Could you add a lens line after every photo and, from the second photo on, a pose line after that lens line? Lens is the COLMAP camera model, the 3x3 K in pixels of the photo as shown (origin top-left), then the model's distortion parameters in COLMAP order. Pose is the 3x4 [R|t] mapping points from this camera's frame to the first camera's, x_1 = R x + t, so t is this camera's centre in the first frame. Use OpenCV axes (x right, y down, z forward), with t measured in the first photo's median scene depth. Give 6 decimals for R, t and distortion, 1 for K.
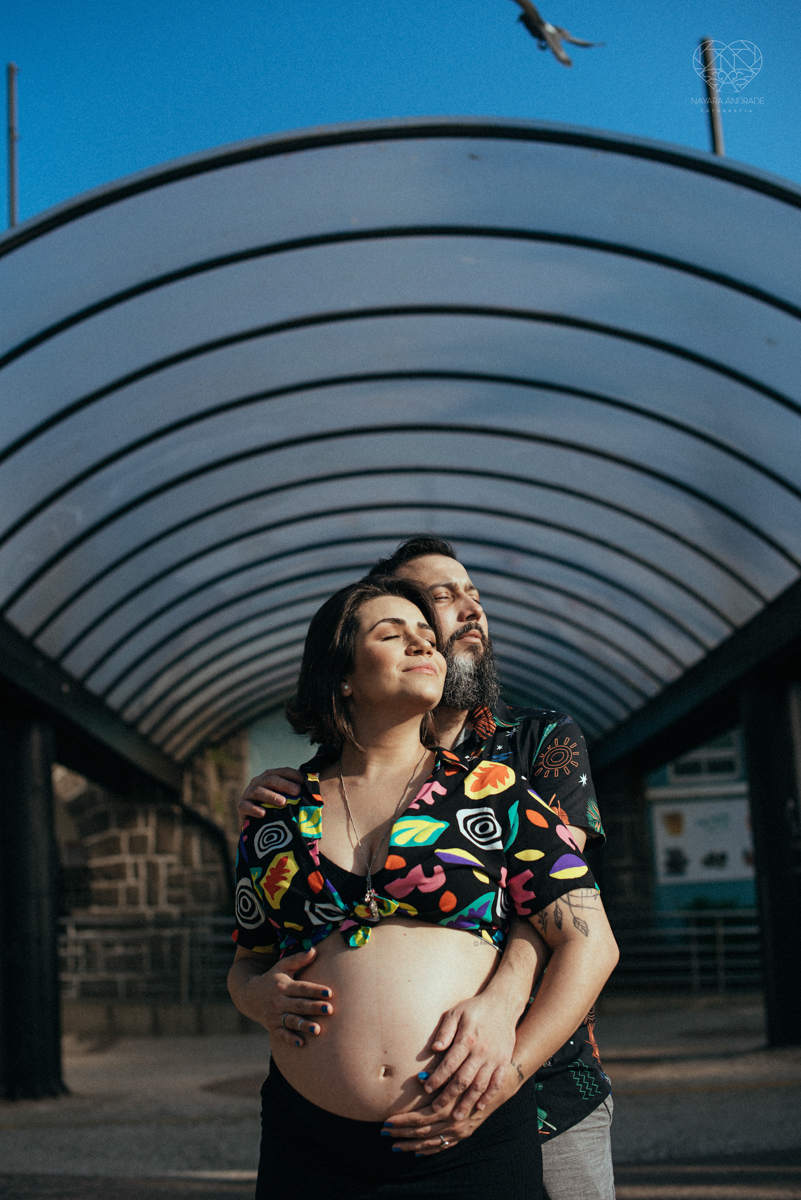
lens RADIAL K [[1981.0, 0, 400.5], [0, 1981.0, 600.0], [0, 0, 1]] dist [-0.142637, 0.100754]
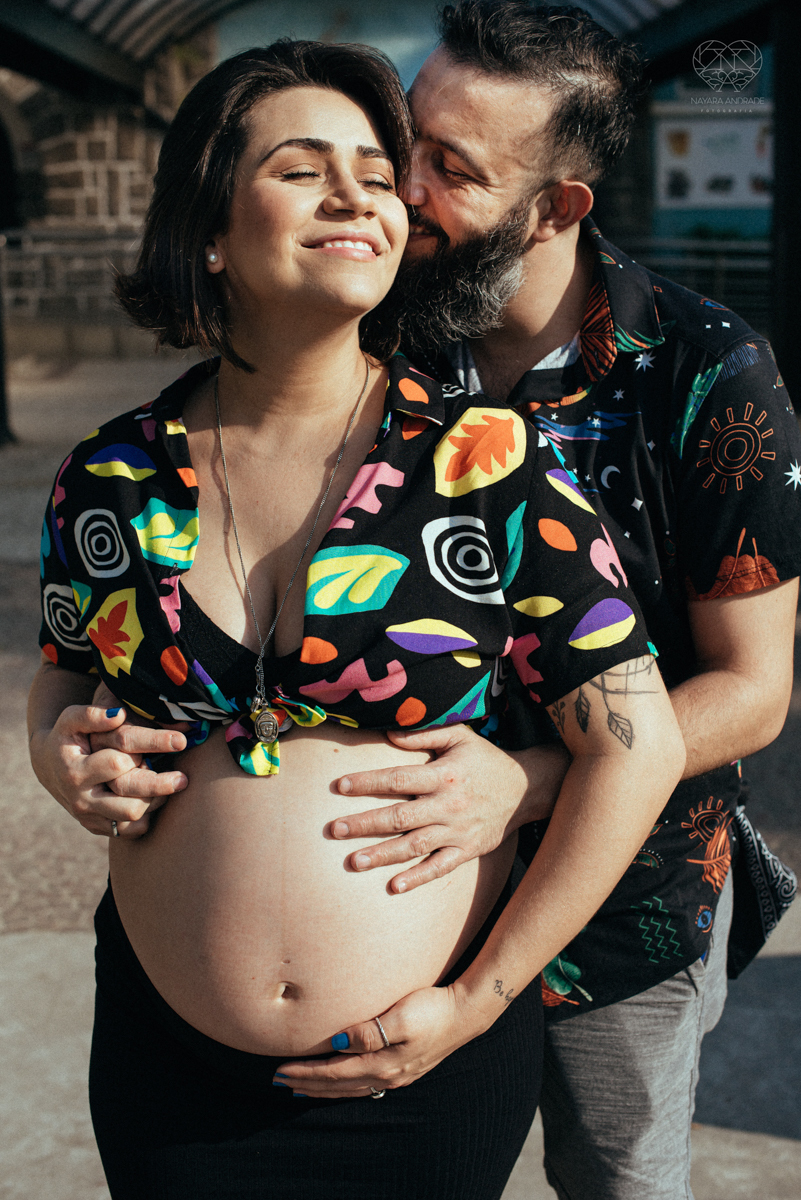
lens RADIAL K [[1981.0, 0, 400.5], [0, 1981.0, 600.0], [0, 0, 1]] dist [-0.142637, 0.100754]
pose [[0.999746, 0.019367, 0.011547, 0.016757], [-0.022222, 0.933036, 0.359097, -0.082522], [-0.003819, -0.359262, 0.933229, 0.446575]]
